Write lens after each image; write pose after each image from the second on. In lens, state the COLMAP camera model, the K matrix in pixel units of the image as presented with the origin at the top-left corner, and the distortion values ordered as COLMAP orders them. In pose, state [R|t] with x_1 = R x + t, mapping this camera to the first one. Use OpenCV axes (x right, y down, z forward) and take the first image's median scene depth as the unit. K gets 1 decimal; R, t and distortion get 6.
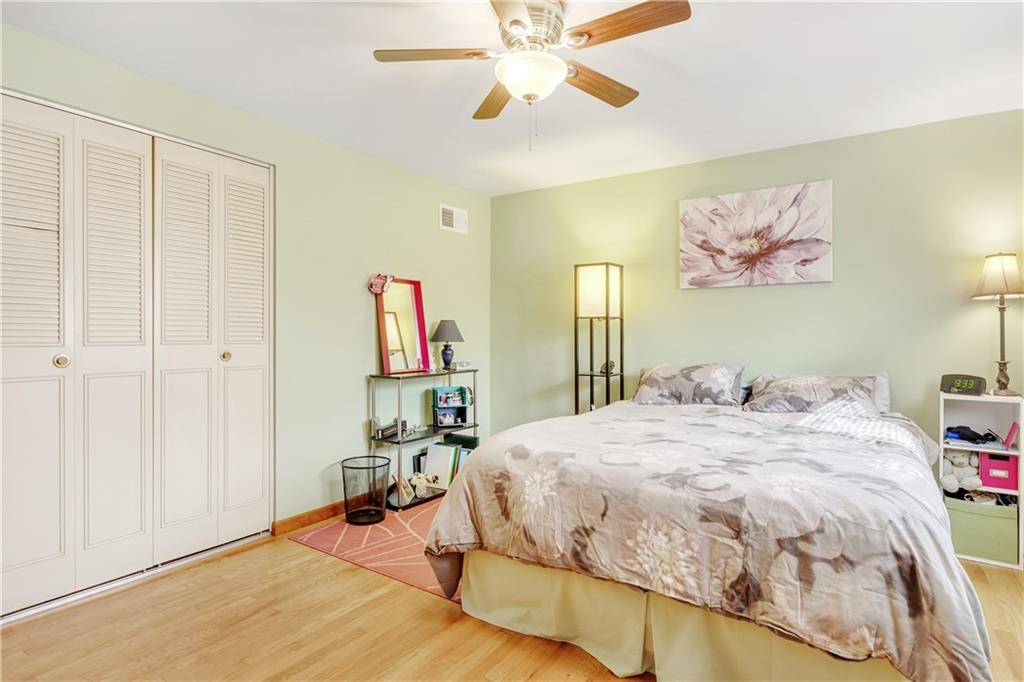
lens RADIAL K [[518.1, 0, 501.9], [0, 518.1, 333.4], [0, 0, 1]] dist [-0.001292, 0.001080]
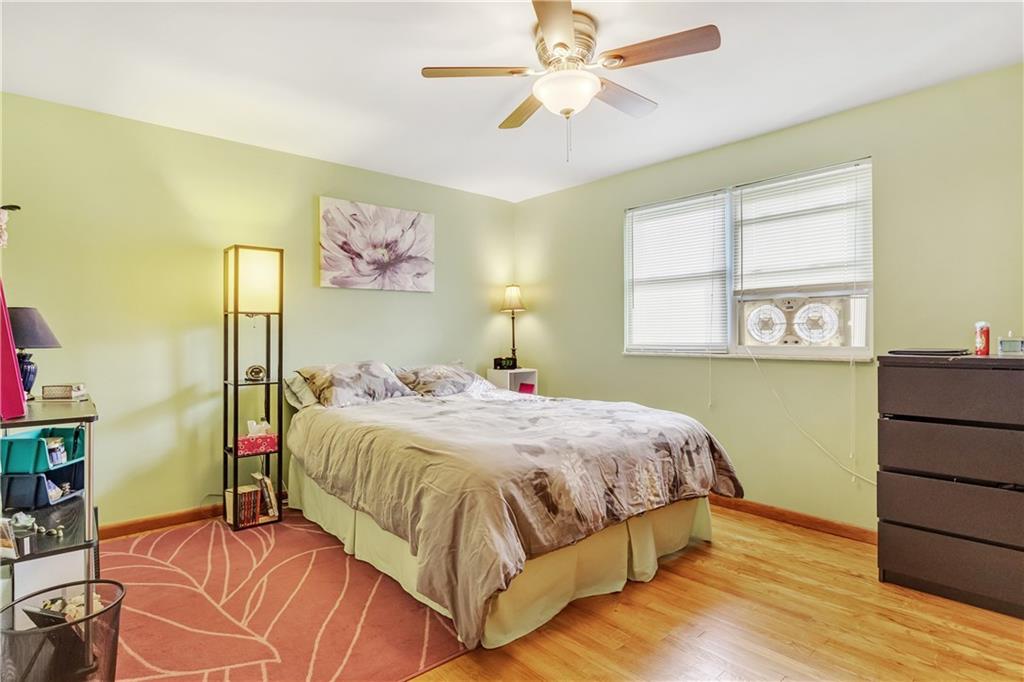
lens RADIAL K [[518.1, 0, 501.9], [0, 518.1, 333.4], [0, 0, 1]] dist [-0.001292, 0.001080]
pose [[0.293252, -0.002296, 0.956032, -0.568965], [0.002913, 0.999995, 0.001508, 0.001351], [-0.956031, 0.002342, 0.293257, 0.457055]]
